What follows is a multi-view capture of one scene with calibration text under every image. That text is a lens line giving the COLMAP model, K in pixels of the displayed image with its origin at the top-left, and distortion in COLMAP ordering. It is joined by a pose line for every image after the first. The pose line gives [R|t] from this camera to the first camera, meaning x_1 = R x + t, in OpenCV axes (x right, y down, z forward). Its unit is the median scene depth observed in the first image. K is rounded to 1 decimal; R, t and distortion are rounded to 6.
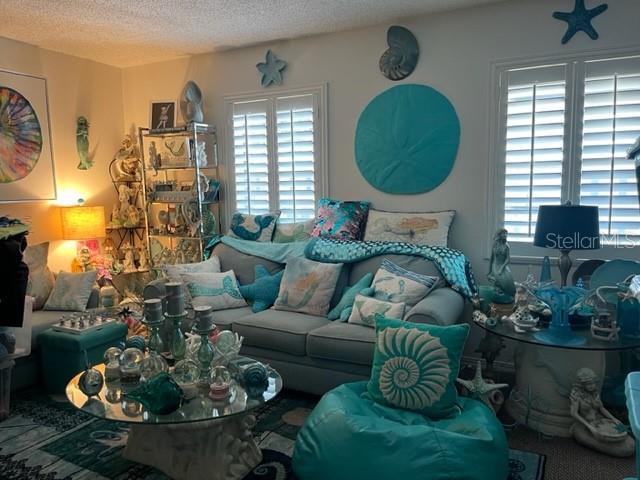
lens RADIAL K [[491.5, 0, 322.2], [0, 491.5, 238.1], [0, 0, 1]] dist [0.075193, -0.080964]
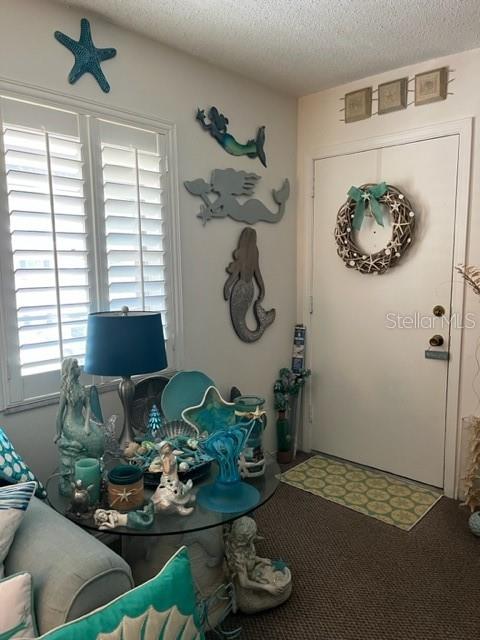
lens RADIAL K [[491.5, 0, 239.4], [0, 491.5, 323.9], [0, 0, 1]] dist [0.075193, -0.080964]
pose [[0.296888, -0.115961, 0.947845, -0.154737], [0.097891, 0.991066, 0.090587, -0.098090], [-0.949882, 0.065891, 0.305587, 0.602914]]
